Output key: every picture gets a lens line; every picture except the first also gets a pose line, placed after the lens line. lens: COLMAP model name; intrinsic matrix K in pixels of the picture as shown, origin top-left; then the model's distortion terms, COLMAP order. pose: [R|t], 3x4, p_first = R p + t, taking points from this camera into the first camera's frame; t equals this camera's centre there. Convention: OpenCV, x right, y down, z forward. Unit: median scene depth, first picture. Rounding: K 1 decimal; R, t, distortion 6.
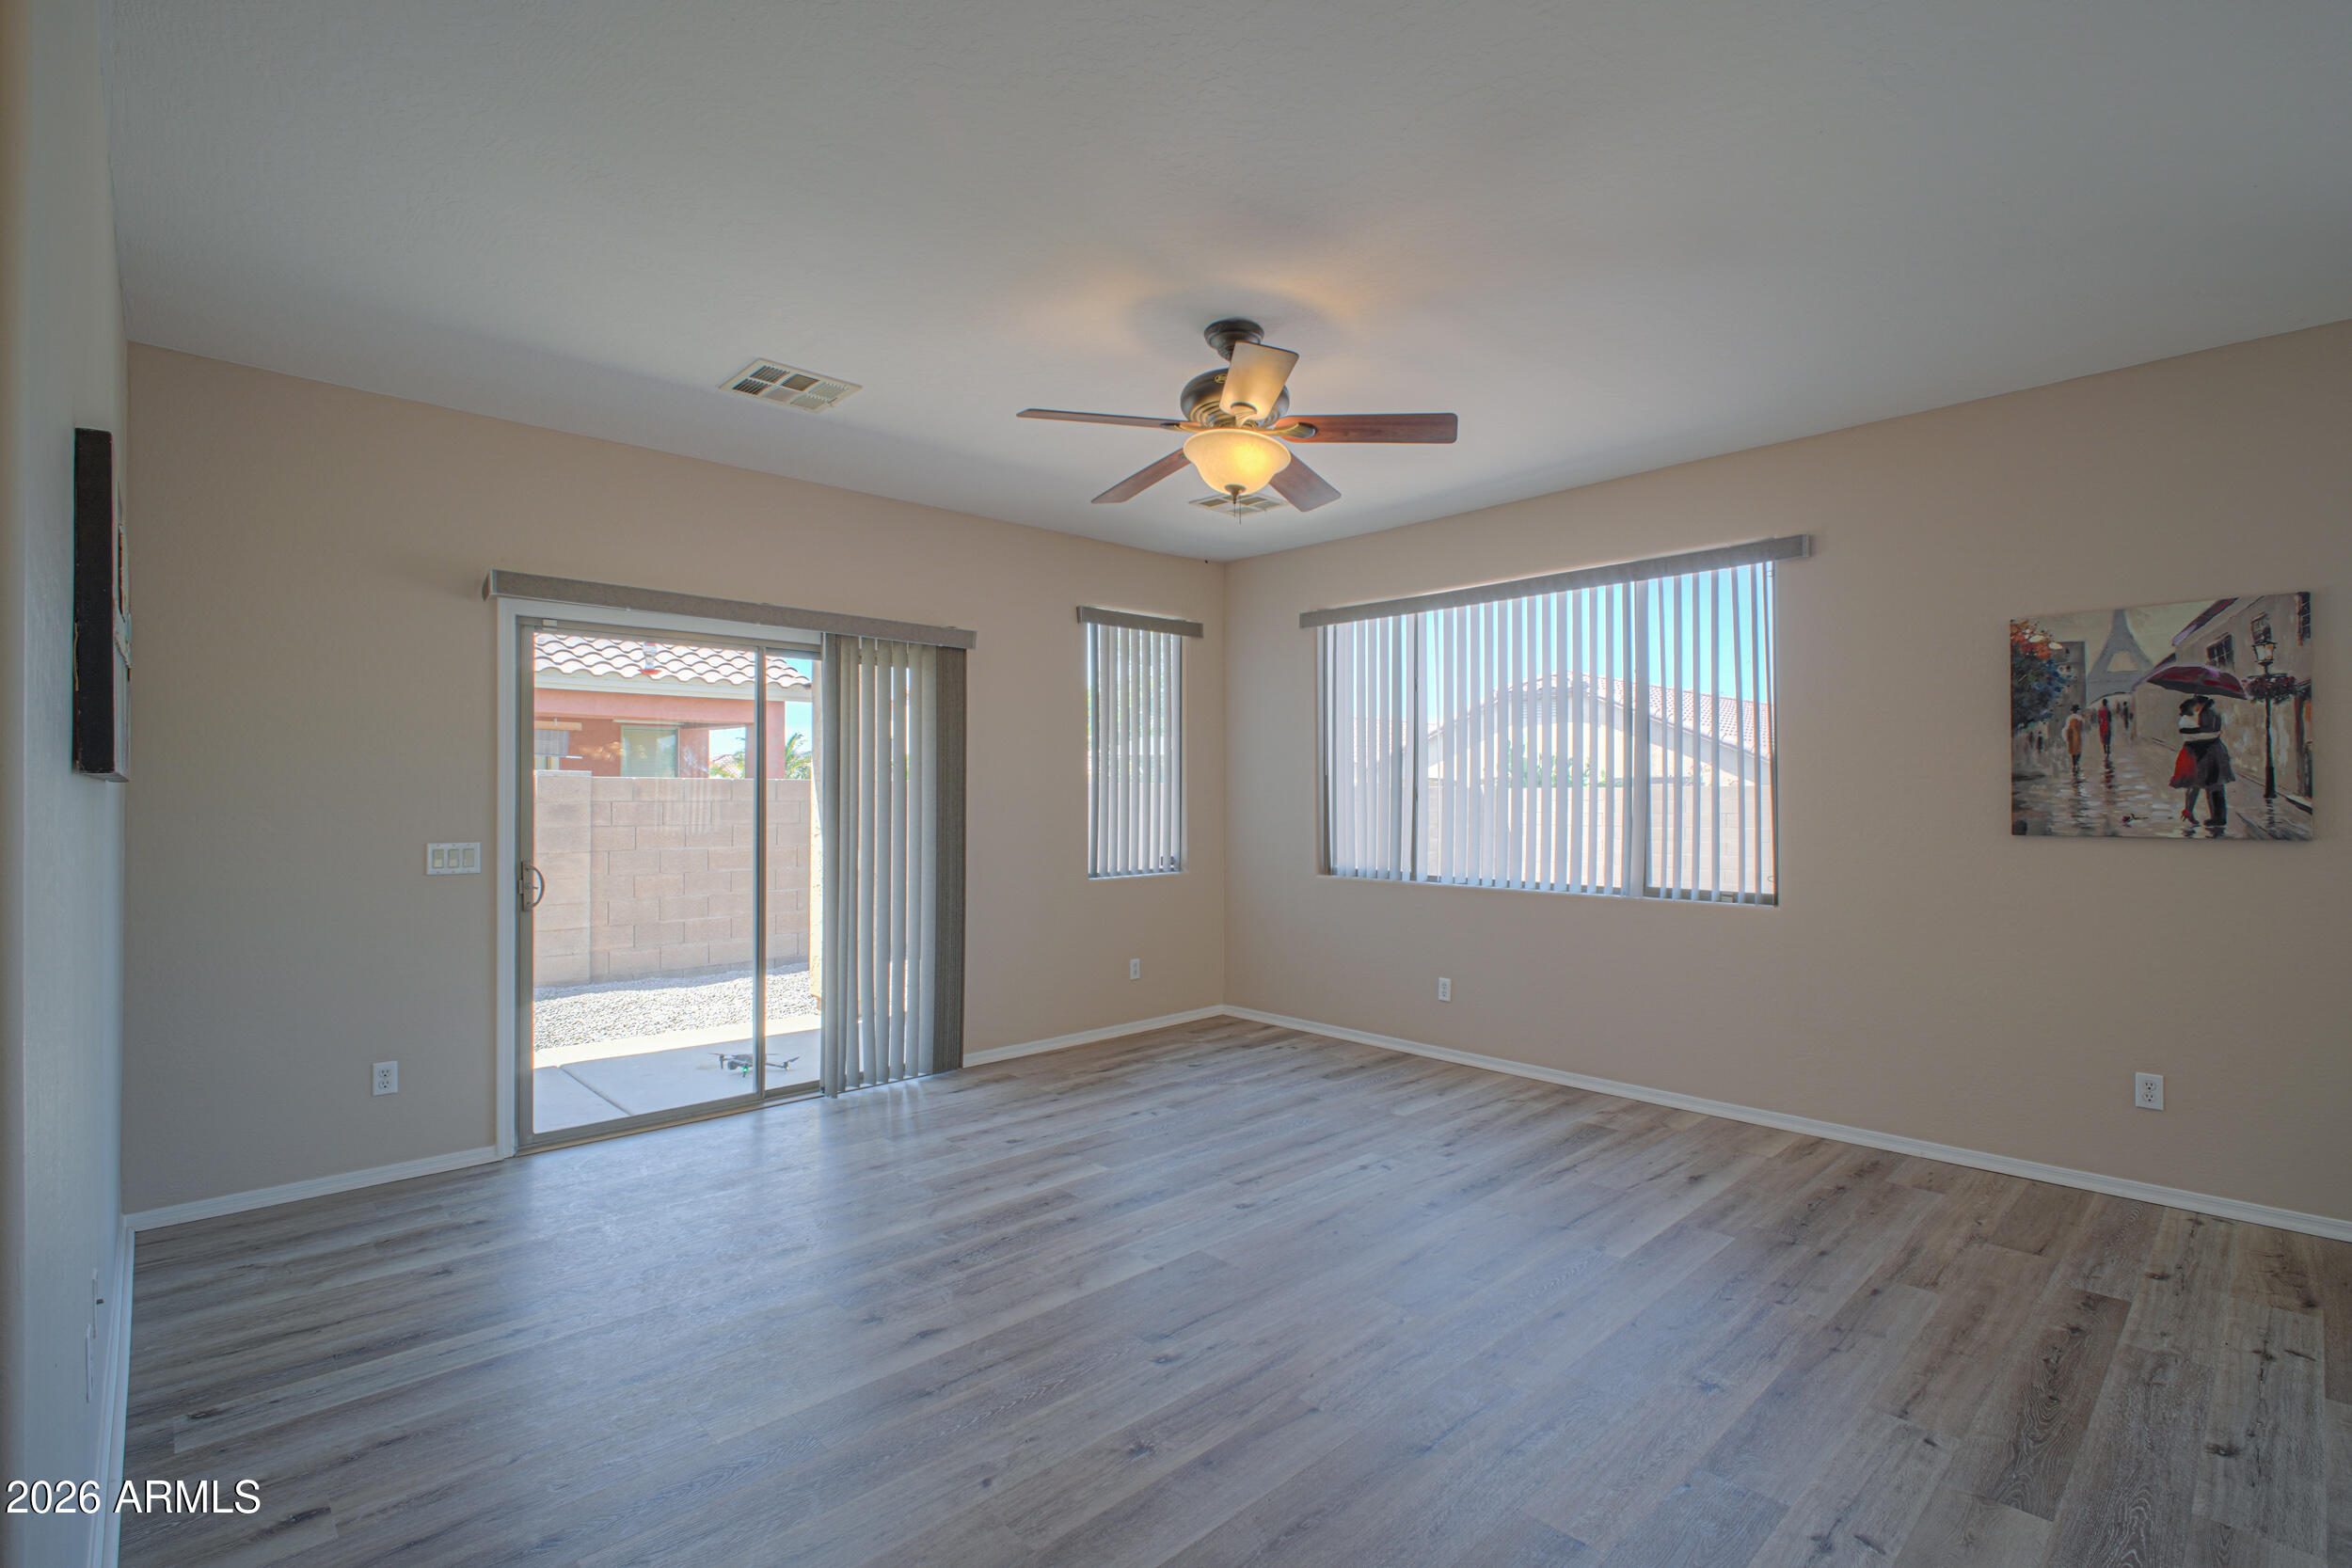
lens RADIAL K [[1077.0, 0, 1213.7], [0, 1077.0, 787.9], [0, 0, 1]] dist [-0.002492, -0.007669]
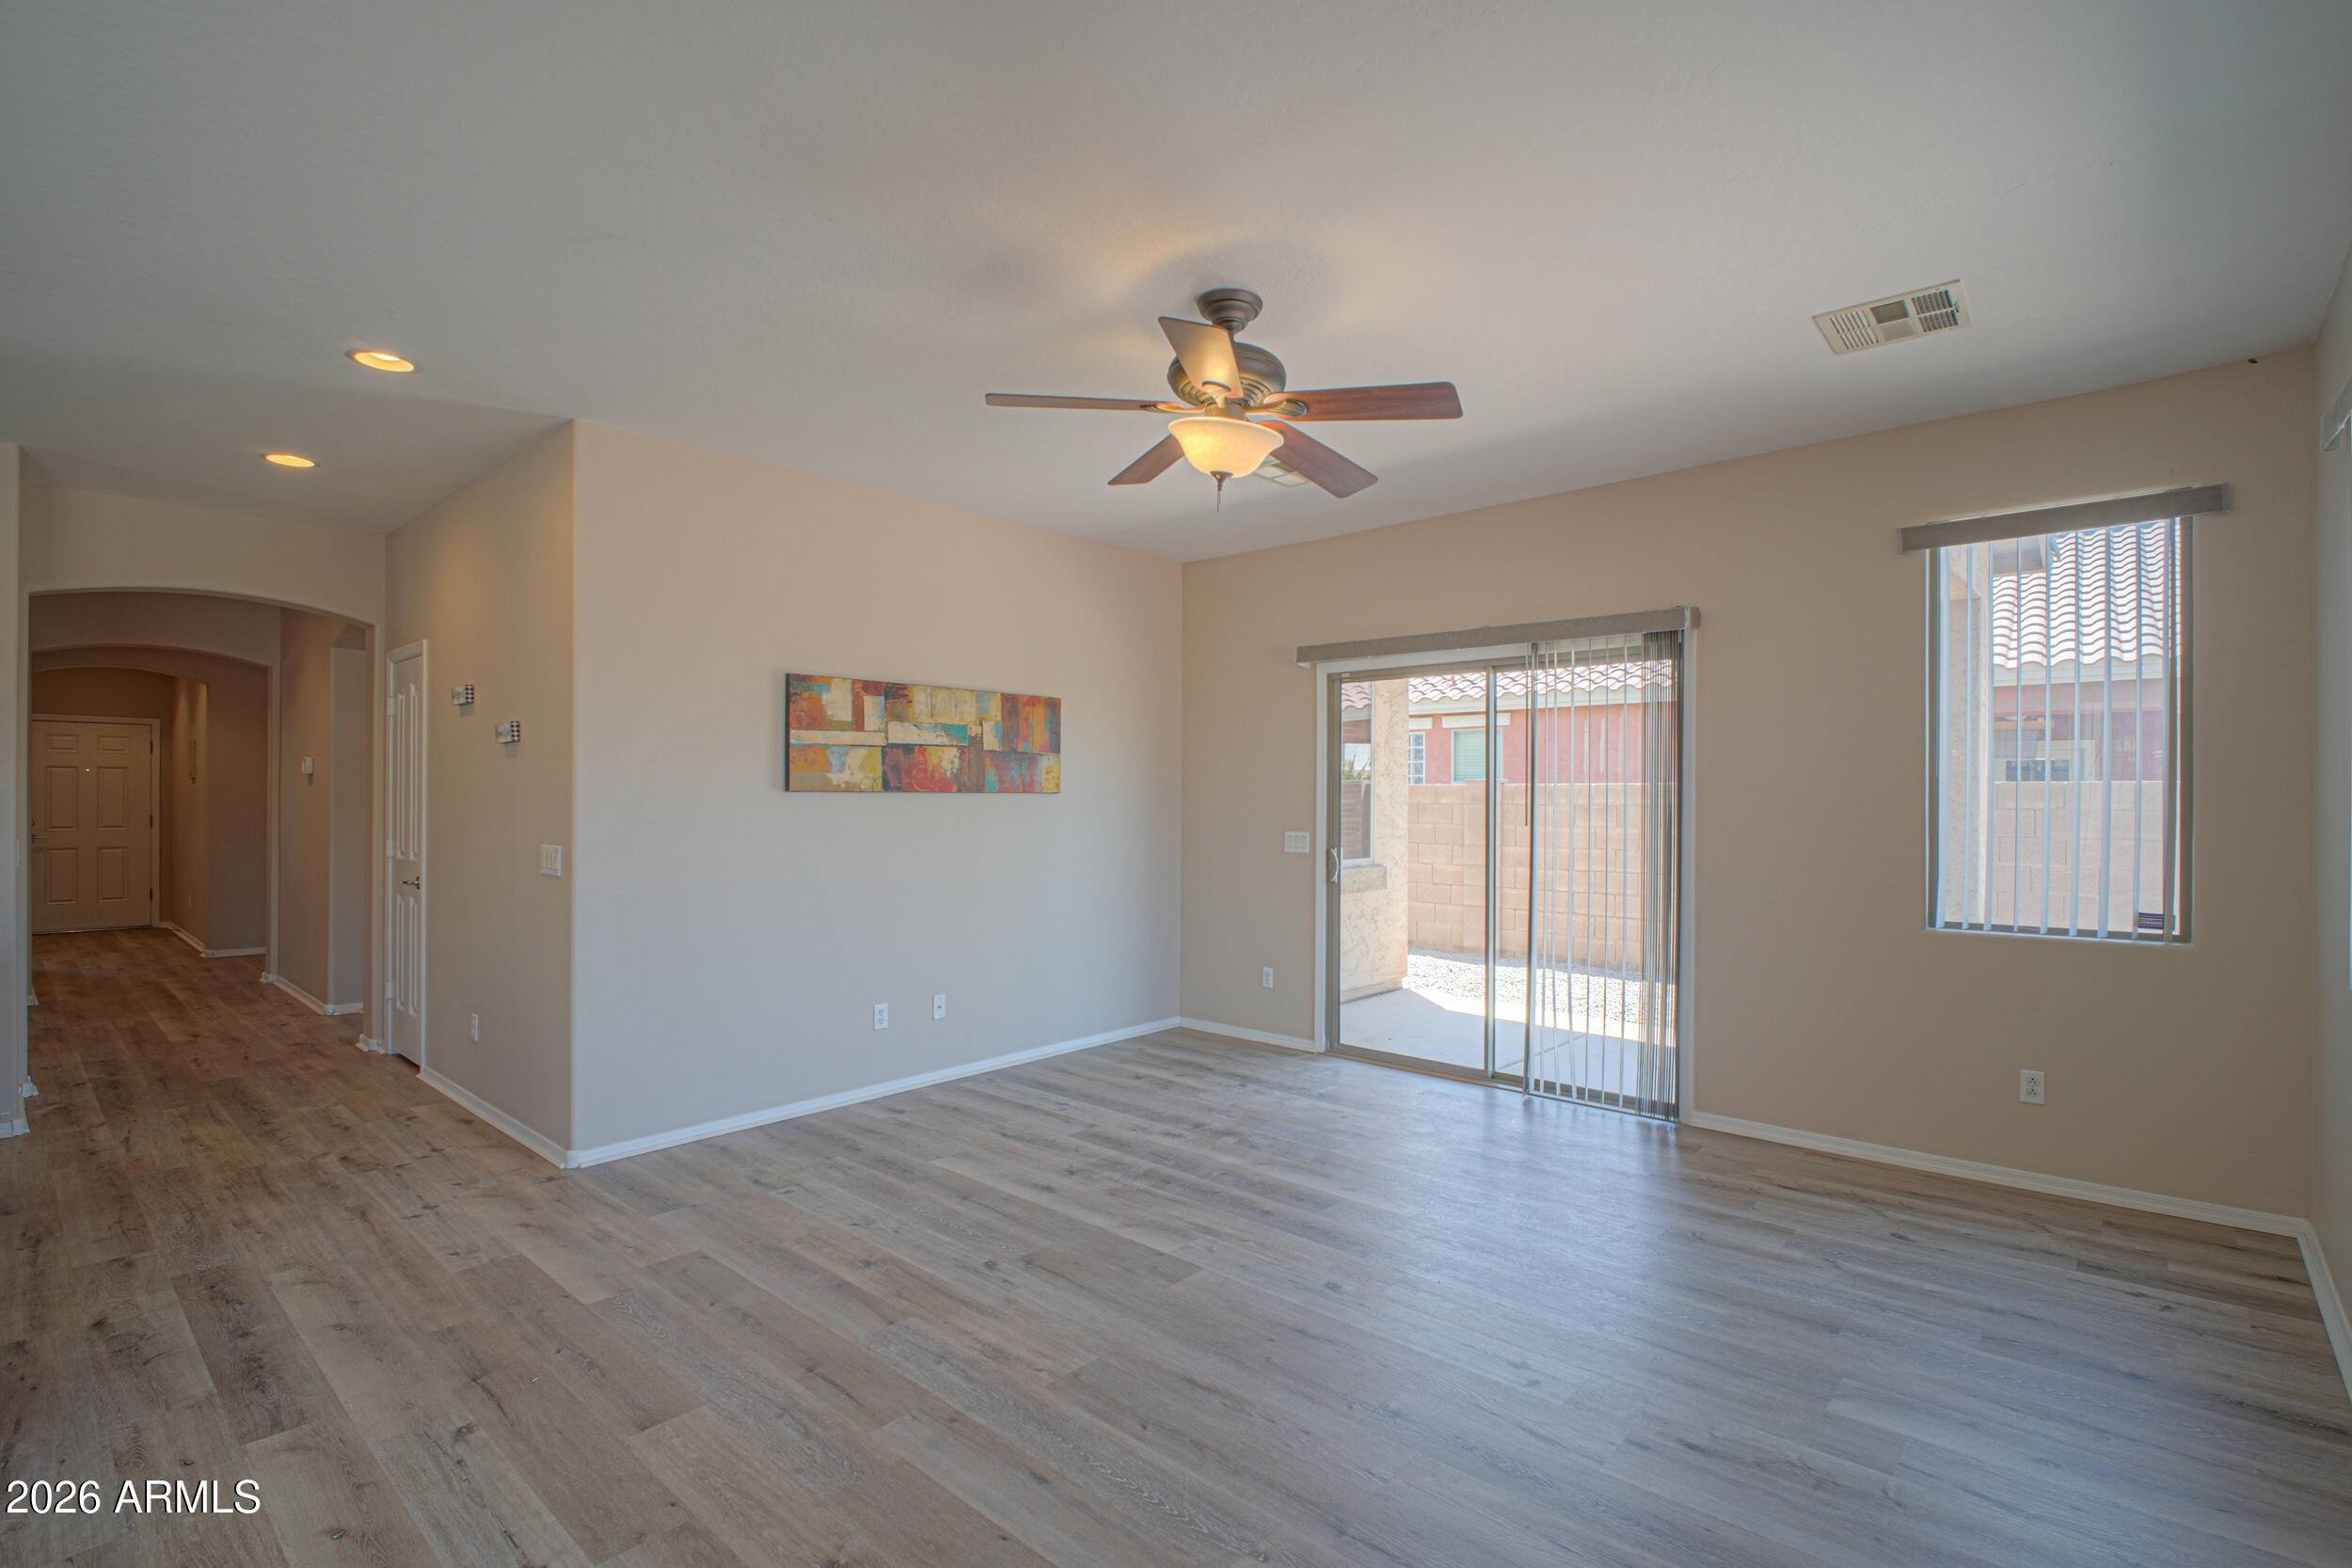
lens RADIAL K [[1077.0, 0, 1215.3], [0, 1077.0, 798.3], [0, 0, 1]] dist [-0.002492, -0.007669]
pose [[0.088595, 0.003118, -0.996063, 0.814264], [0.003678, 0.999987, 0.003458, -0.001586], [0.996061, -0.003970, 0.088582, 0.783123]]
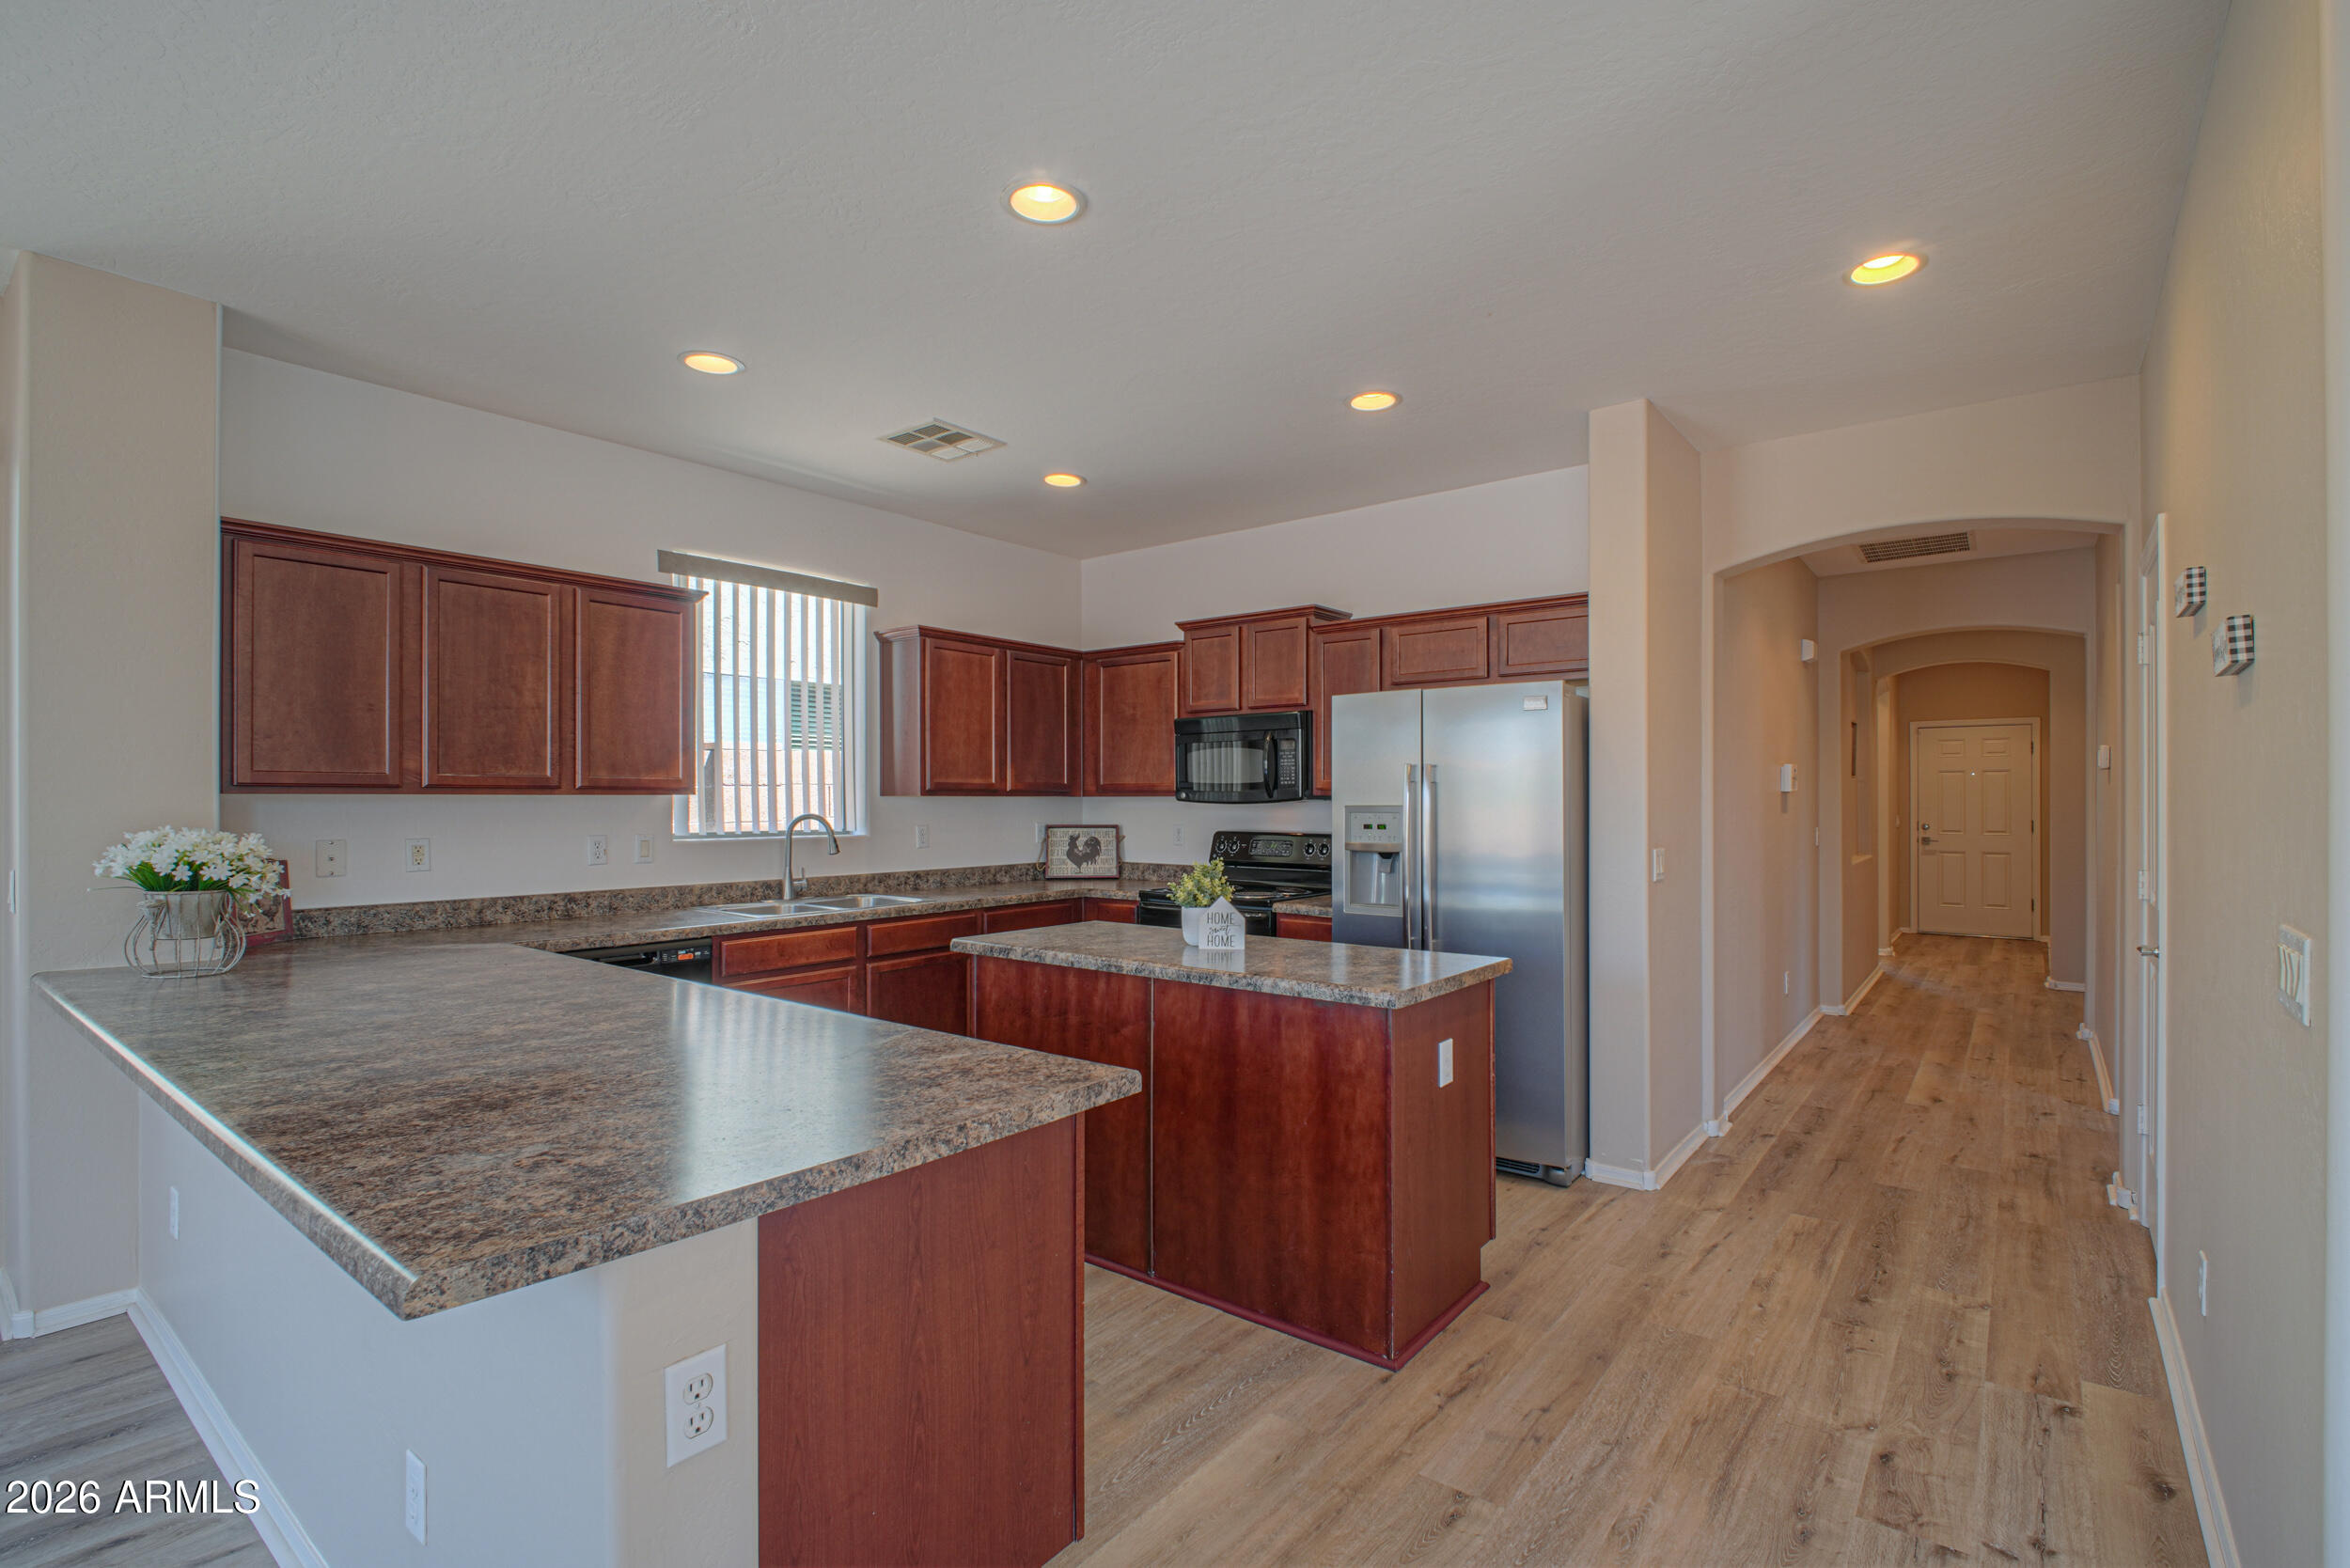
lens RADIAL K [[1076.2, 0, 1217.0], [0, 1076.2, 793.1], [0, 0, 1]] dist [-0.002492, -0.007669]
pose [[-0.988592, 0.003123, -0.150588, 0.119300], [0.005100, 0.999906, -0.012743, -0.000256], [0.150534, -0.013365, -0.988515, 0.537966]]
